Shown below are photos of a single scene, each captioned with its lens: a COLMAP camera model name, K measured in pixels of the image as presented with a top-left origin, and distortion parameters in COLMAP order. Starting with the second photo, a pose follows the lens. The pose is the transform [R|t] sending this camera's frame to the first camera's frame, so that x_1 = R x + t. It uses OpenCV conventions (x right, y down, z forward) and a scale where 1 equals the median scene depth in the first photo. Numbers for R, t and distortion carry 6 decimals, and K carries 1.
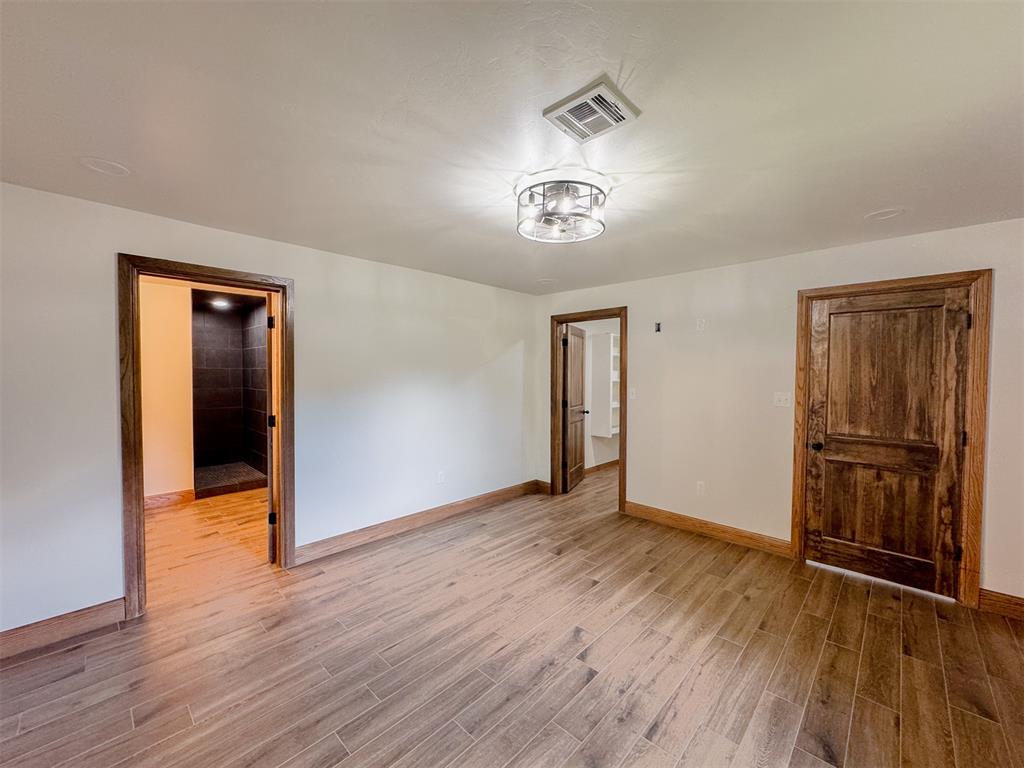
lens RADIAL K [[410.8, 0, 514.7], [0, 410.8, 379.8], [0, 0, 1]] dist [-0.003589, 0.001201]
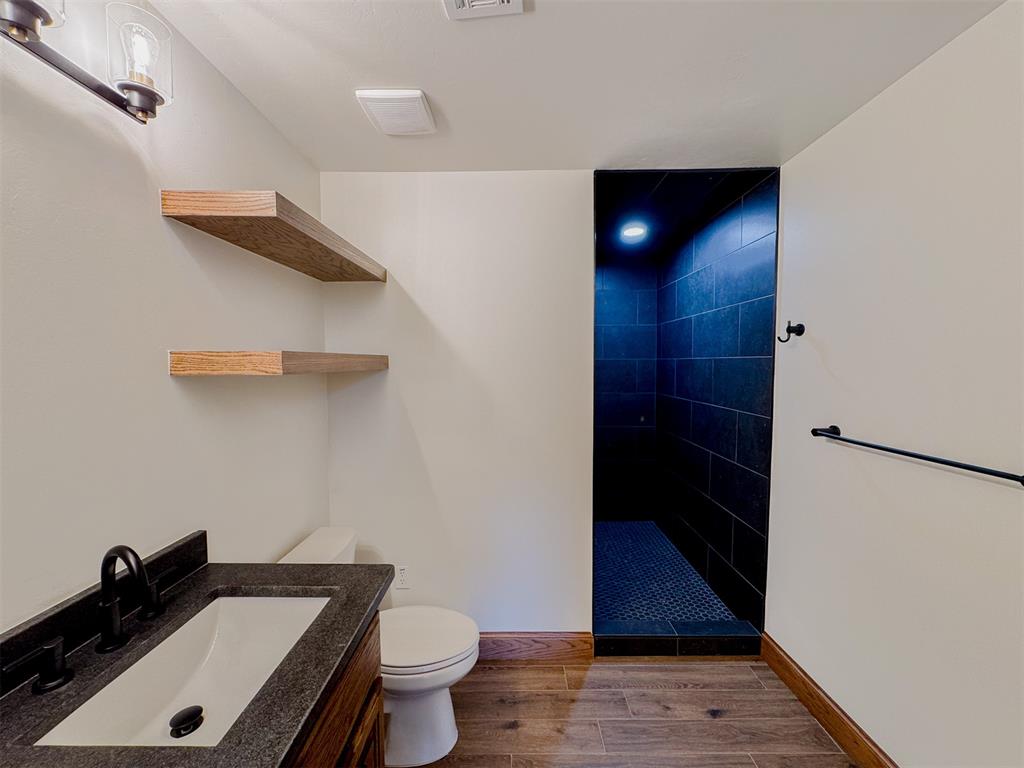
lens RADIAL K [[410.8, 0, 514.4], [0, 410.8, 383.6], [0, 0, 1]] dist [-0.003589, 0.001201]
pose [[0.682694, 0.028352, -0.730154, -0.842908], [-0.002546, 0.999333, 0.036423, -0.032077], [0.730700, -0.023006, 0.682311, 1.033614]]
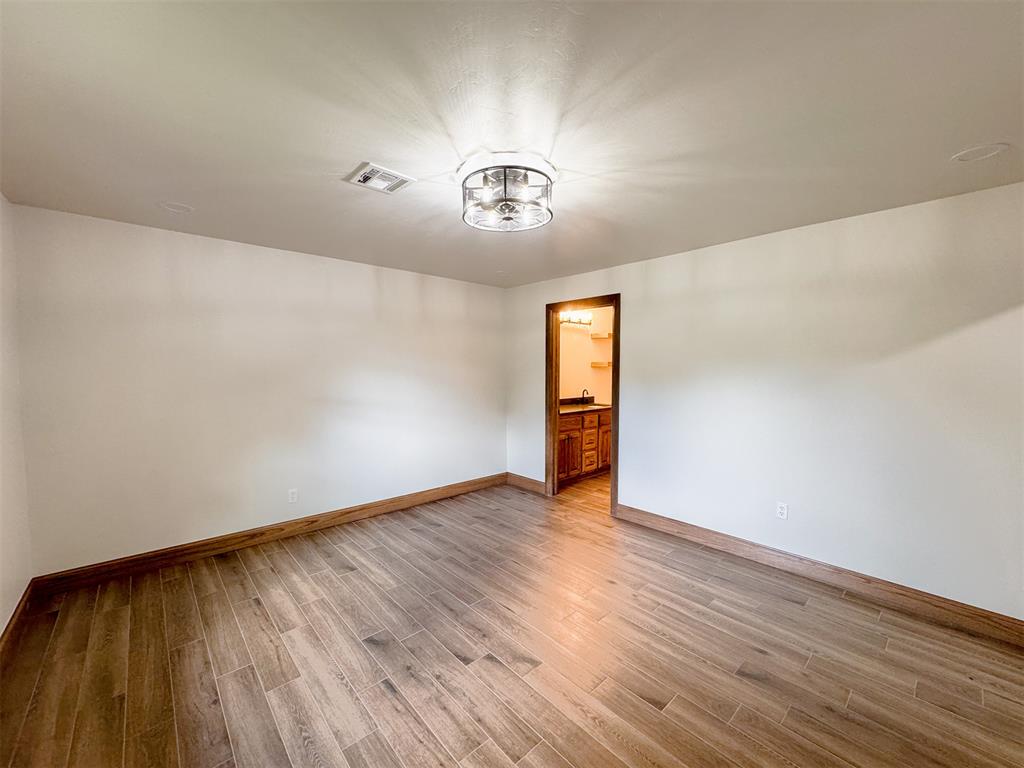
lens RADIAL K [[410.8, 0, 517.1], [0, 410.8, 384.1], [0, 0, 1]] dist [-0.003589, 0.001201]
pose [[-0.067016, 0.041397, -0.996893, 0.818713], [-0.021738, 0.998841, 0.042939, -0.014831], [0.997515, 0.024549, -0.066038, 0.821244]]
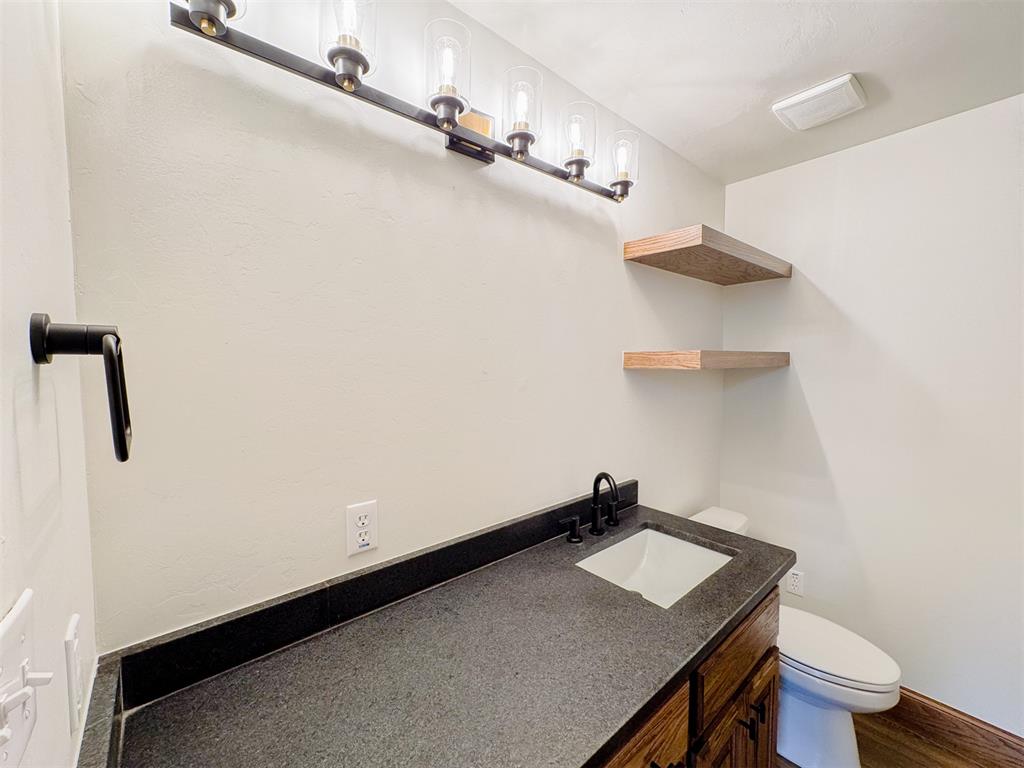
lens RADIAL K [[410.8, 0, 507.8], [0, 410.8, 387.4], [0, 0, 1]] dist [-0.003589, 0.001201]
pose [[-0.113337, 0.048860, -0.992354, -0.766488], [-0.005790, 0.998741, 0.049836, -0.026746], [0.993540, 0.011394, -0.112911, 0.967592]]
